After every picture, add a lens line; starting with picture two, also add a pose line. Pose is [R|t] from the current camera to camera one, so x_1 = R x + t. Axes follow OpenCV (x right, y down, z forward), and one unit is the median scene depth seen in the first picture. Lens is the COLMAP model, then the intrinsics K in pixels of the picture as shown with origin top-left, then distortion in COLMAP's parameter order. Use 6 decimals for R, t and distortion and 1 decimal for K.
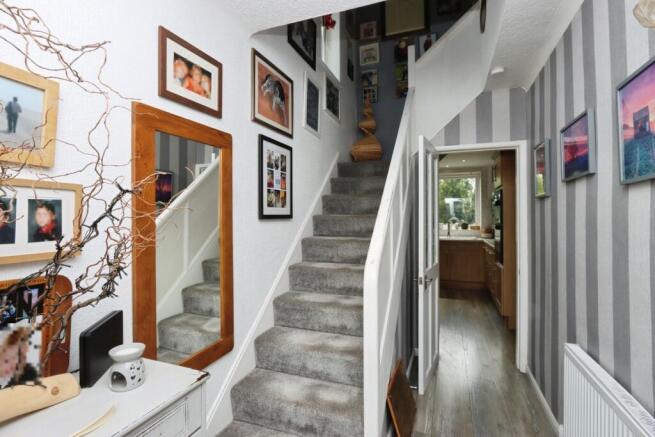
lens RADIAL K [[322.6, 0, 327.9], [0, 322.6, 216.4], [0, 0, 1]] dist [-0.002762, -0.000757]
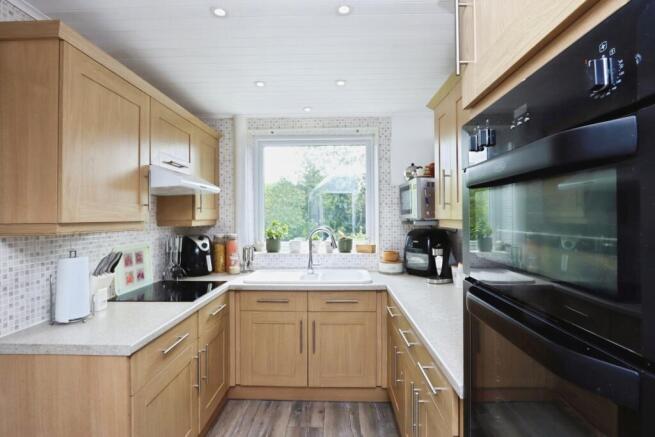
lens RADIAL K [[322.6, 0, 327.6], [0, 322.6, 216.8], [0, 0, 1]] dist [-0.002762, -0.000757]
pose [[0.950665, -0.000820, 0.310219, 0.261170], [0.001796, 0.999994, -0.002861, -0.008728], [-0.310214, 0.003277, 0.950661, 0.580237]]
